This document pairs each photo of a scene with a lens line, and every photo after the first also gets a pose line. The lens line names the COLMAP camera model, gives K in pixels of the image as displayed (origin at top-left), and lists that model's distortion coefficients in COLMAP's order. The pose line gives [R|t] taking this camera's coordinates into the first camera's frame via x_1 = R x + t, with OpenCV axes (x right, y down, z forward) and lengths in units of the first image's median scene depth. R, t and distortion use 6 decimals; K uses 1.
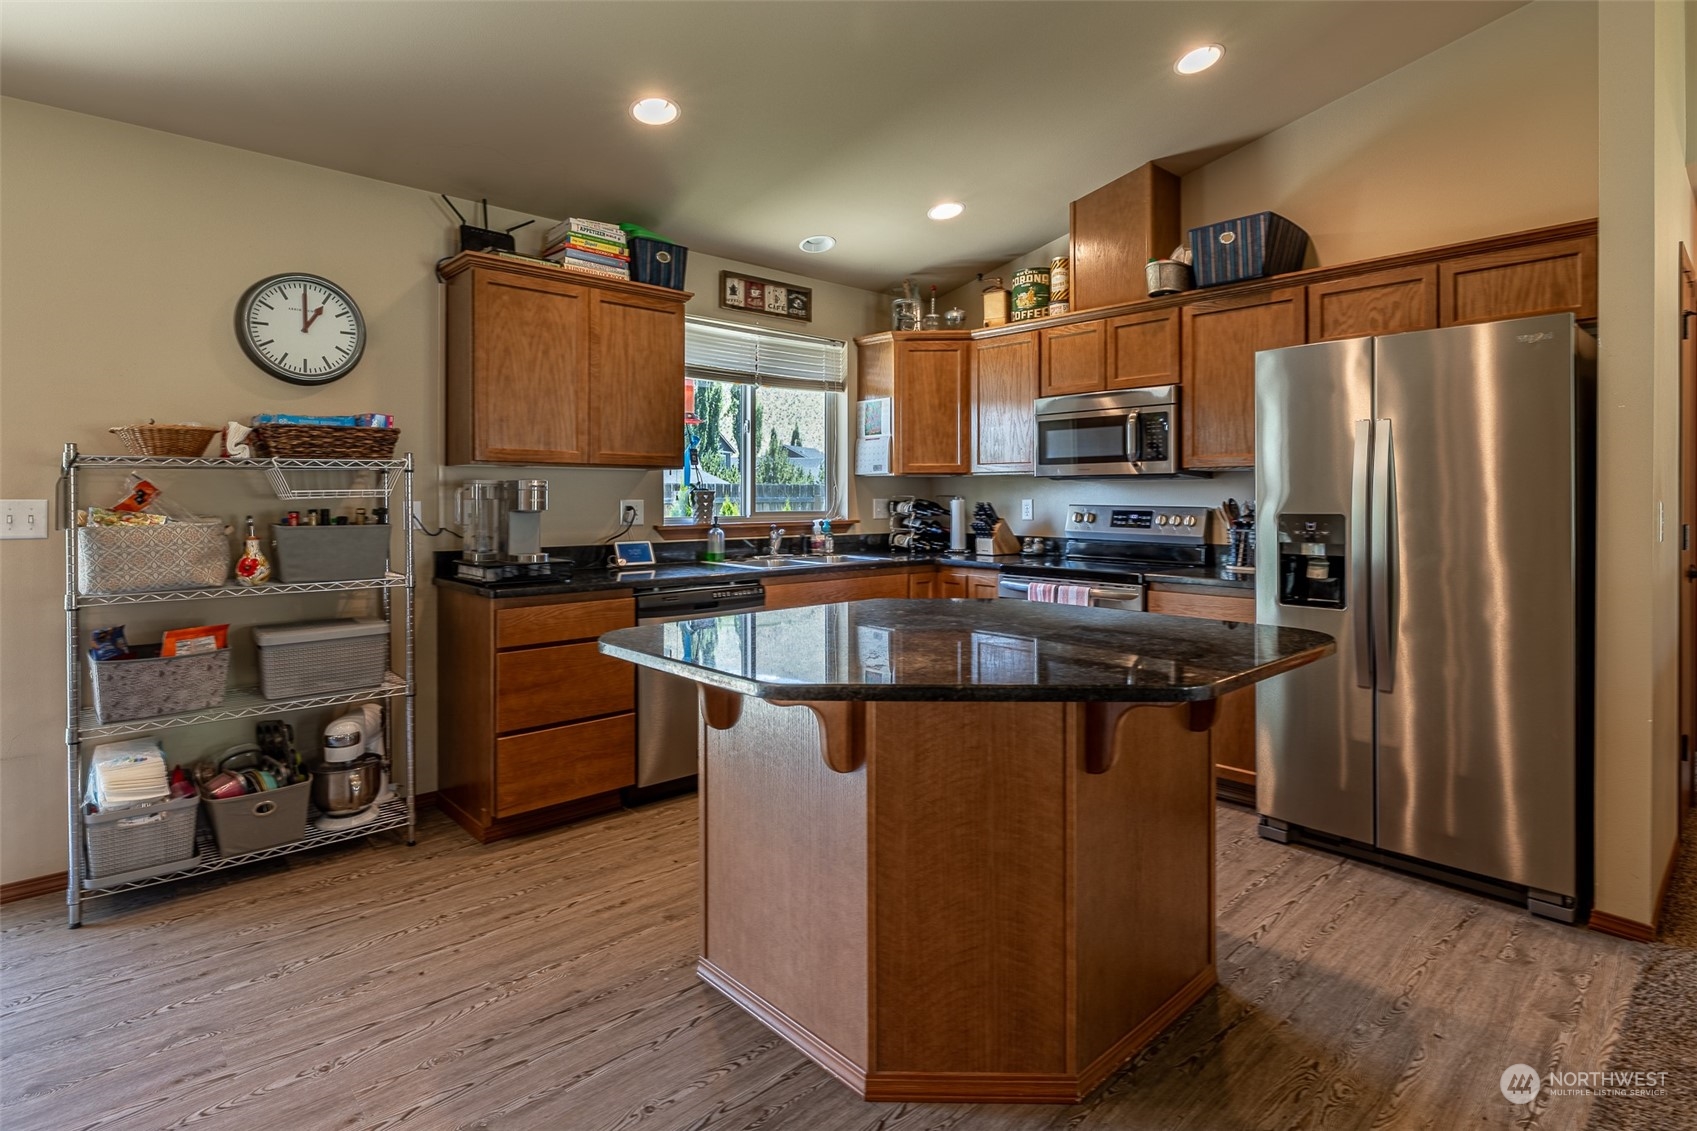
lens RADIAL K [[867.3, 0, 873.5], [0, 867.3, 504.0], [0, 0, 1]] dist [0.002713, -0.000288]
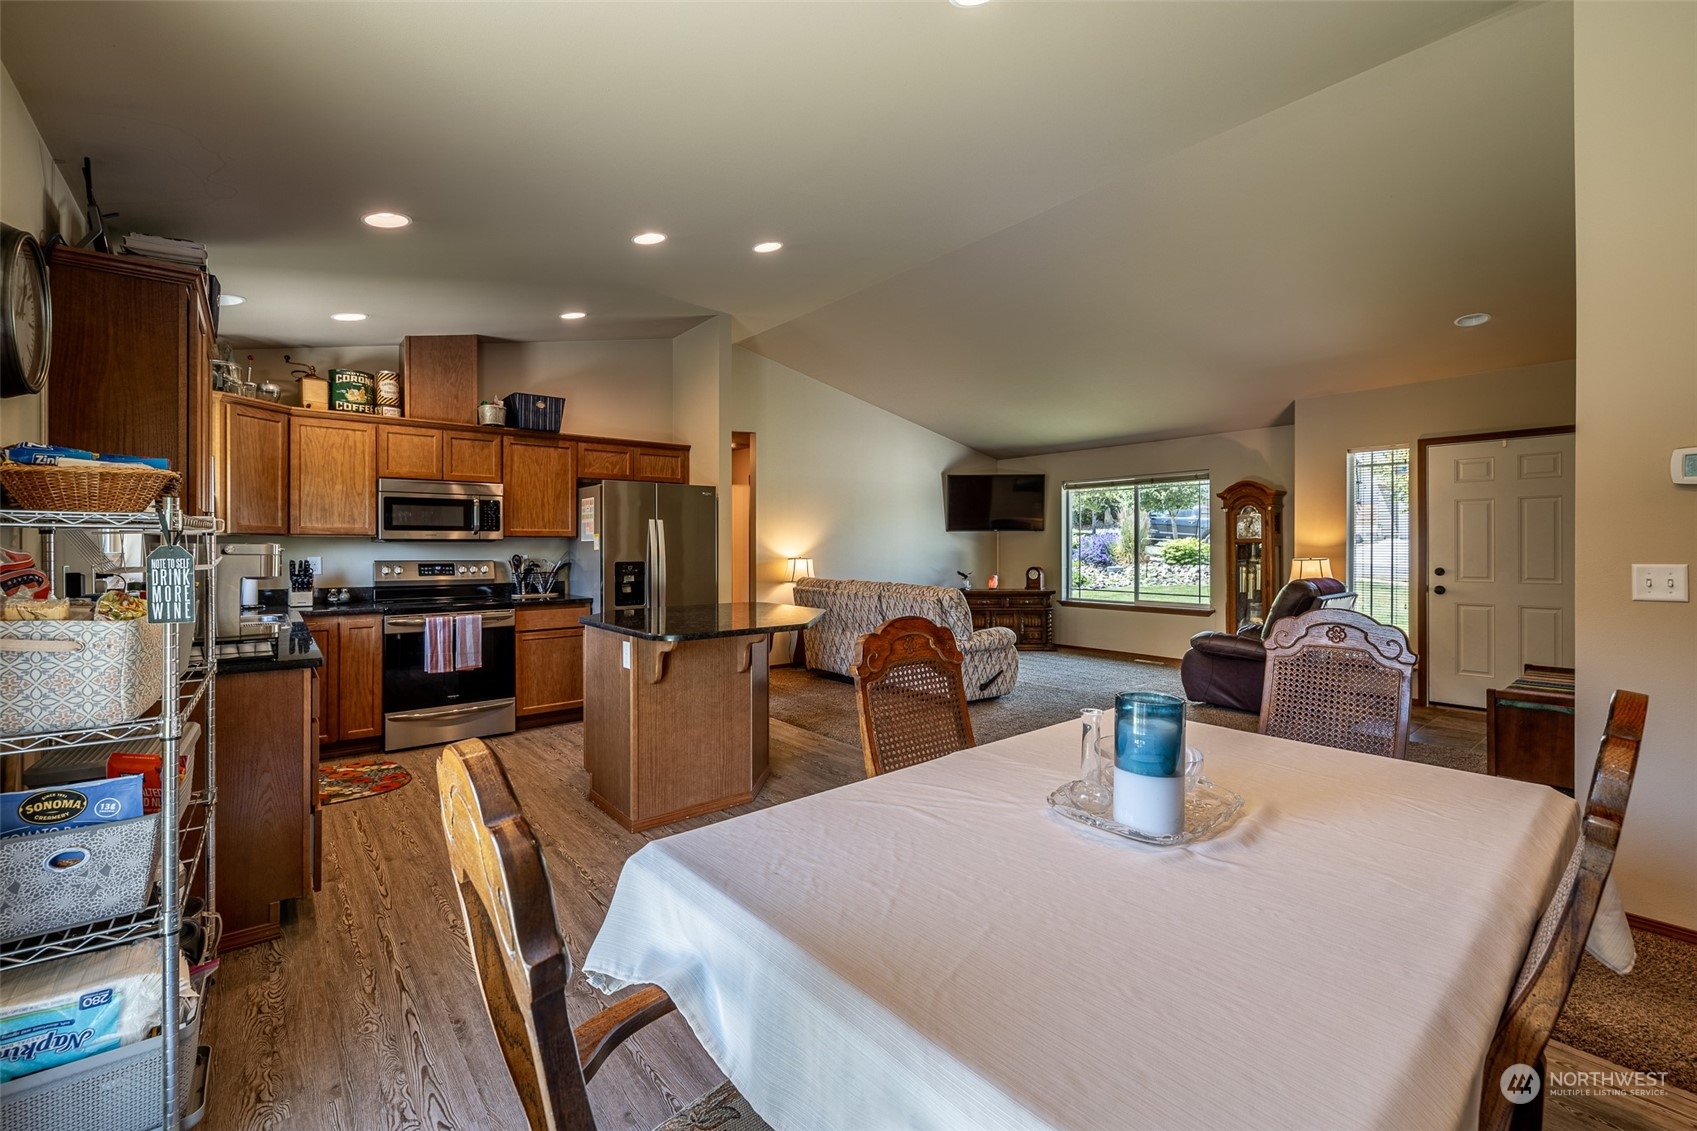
lens RADIAL K [[728.3, 0, 850.4], [0, 728.3, 547.9], [0, 0, 1]] dist [0.003388, -0.001091]
pose [[0.065134, -0.002591, 0.997873, -1.130423], [0.009815, 0.999950, 0.001956, -0.018685], [-0.997828, 0.009667, 0.065156, 0.320034]]
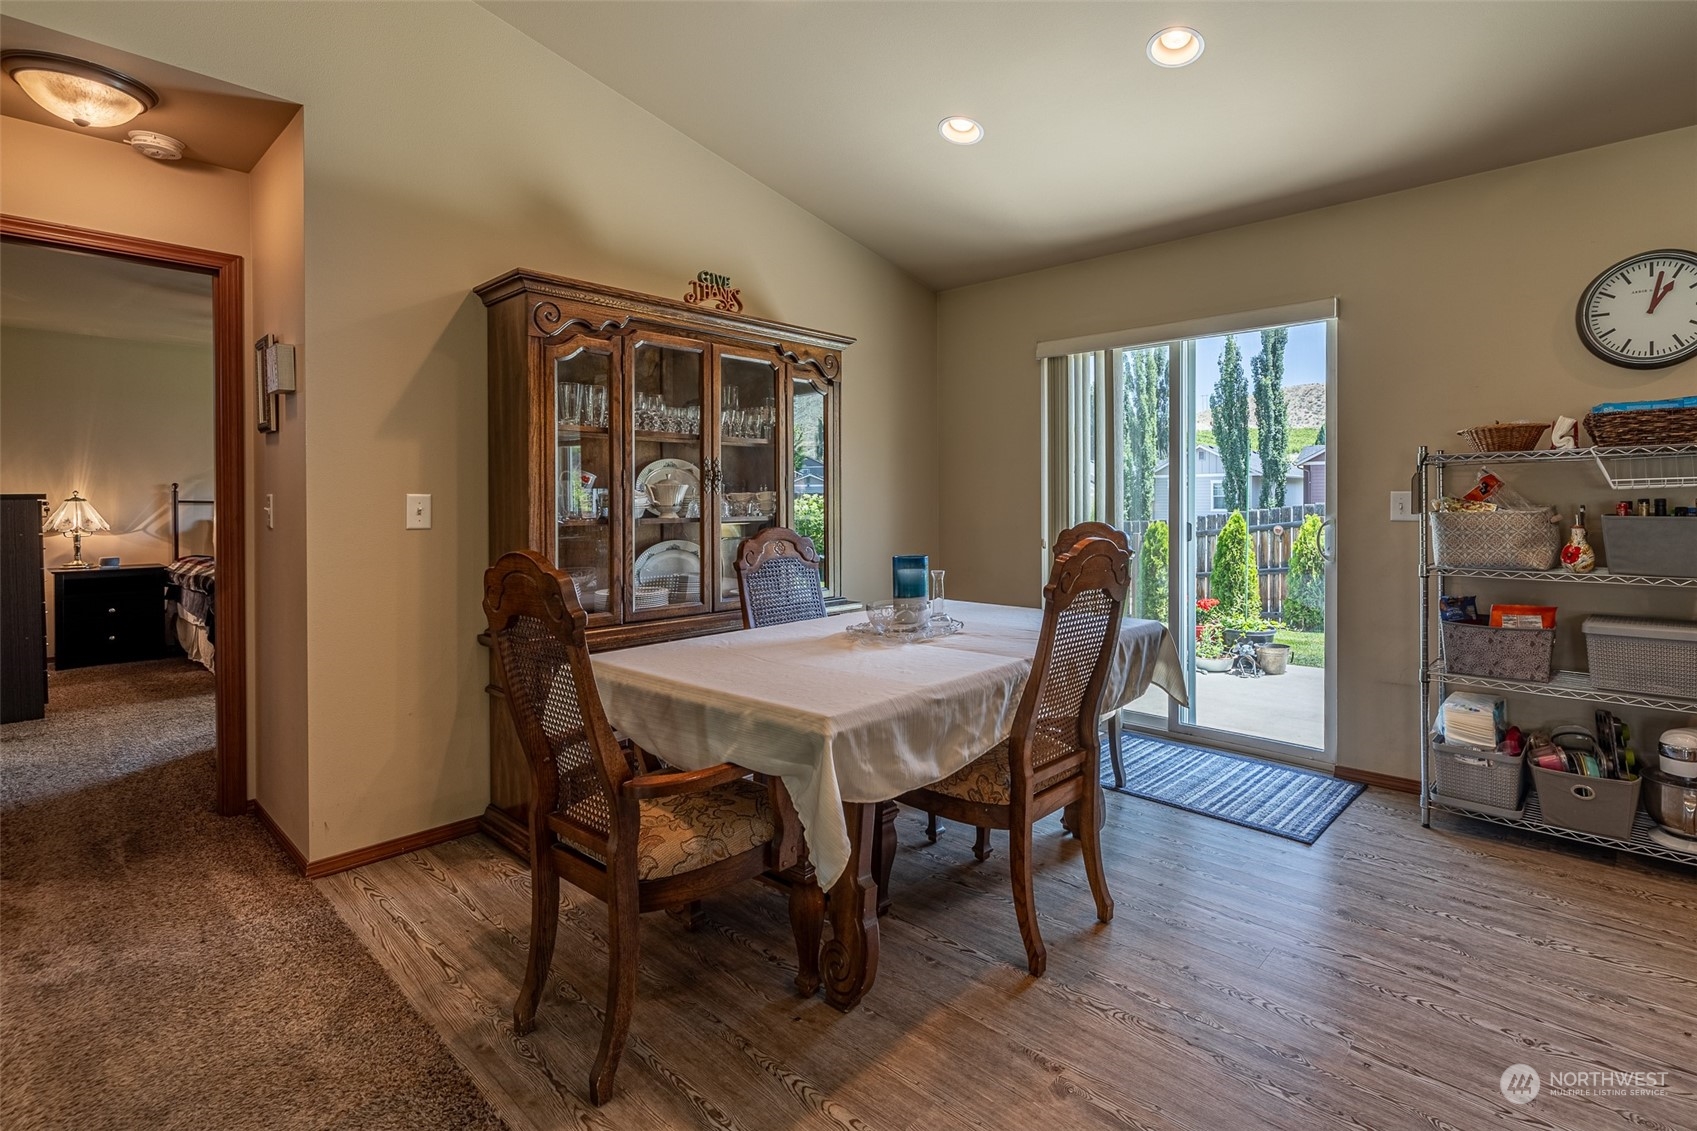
lens RADIAL K [[820.4, 0, 940.6], [0, 820.4, 501.7], [0, 0, 1]] dist [0.023061, 0.001061]
pose [[0.122321, -0.000081, -0.992491, 0.150912], [-0.003937, 0.999992, -0.000567, 0.011482], [0.992483, 0.003977, 0.122320, 0.111785]]
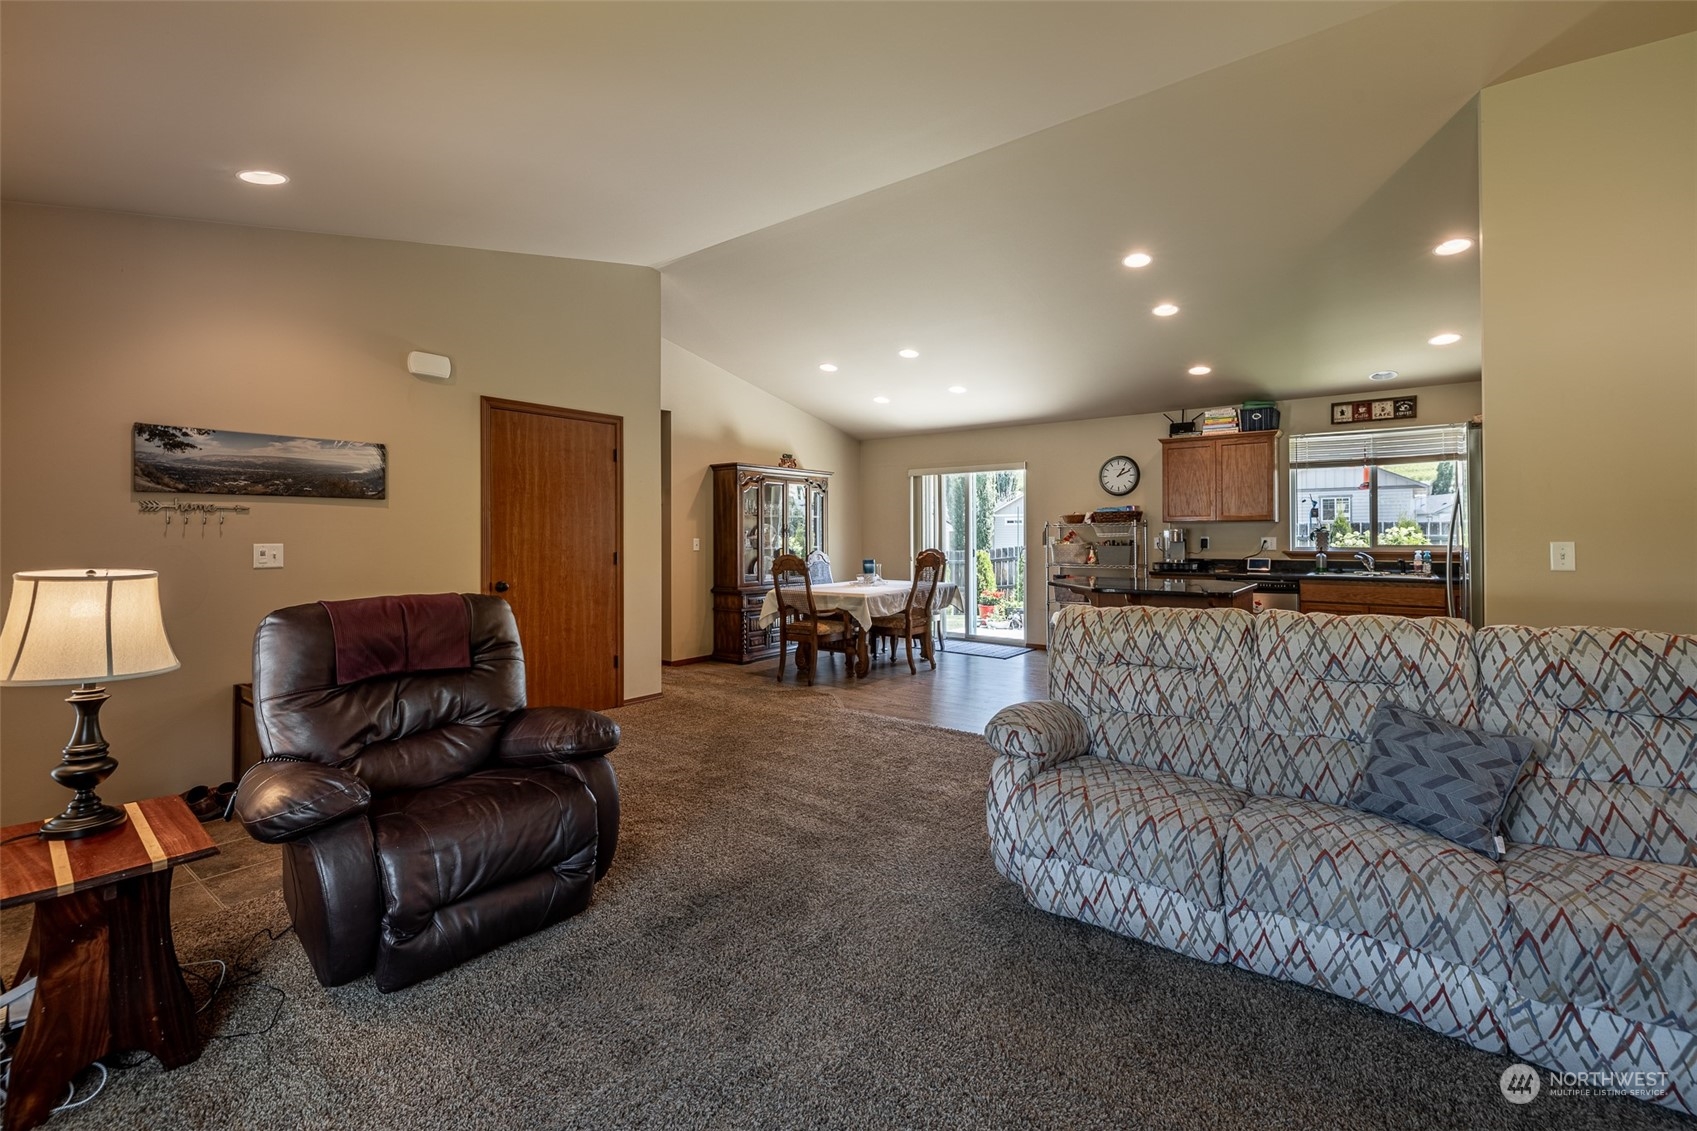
lens RADIAL K [[728.3, 0, 815.6], [0, 728.3, 532.4], [0, 0, 1]] dist [0.003388, -0.001091]
pose [[0.129642, -0.003257, -0.991556, 1.495687], [-0.003119, 0.999988, -0.003692, -0.007493], [0.991556, 0.003572, 0.129630, -0.265875]]
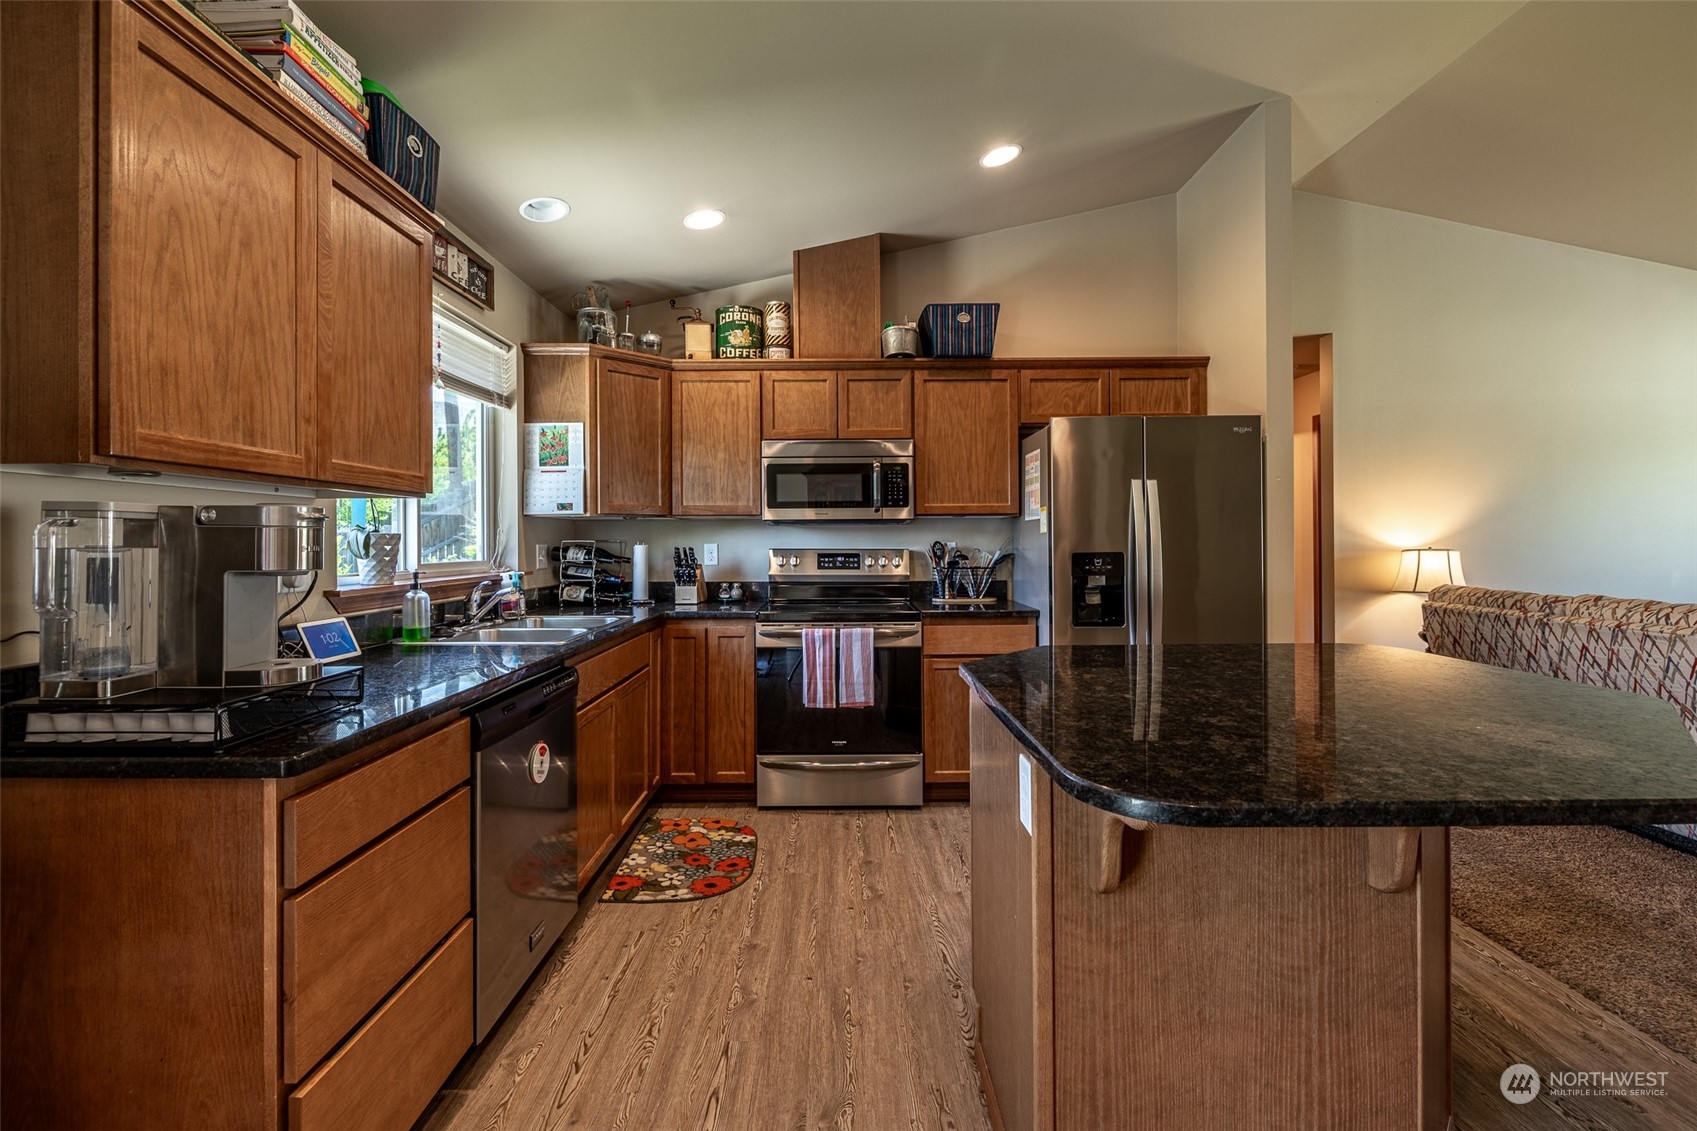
lens RADIAL K [[728.3, 0, 833.7], [0, 728.3, 541.5], [0, 0, 1]] dist [0.003388, -0.001091]
pose [[0.687501, -0.004019, 0.726172, -0.476114], [0.012185, 0.999908, -0.006002, -0.002246], [-0.726081, 0.012975, 0.687487, 0.509542]]
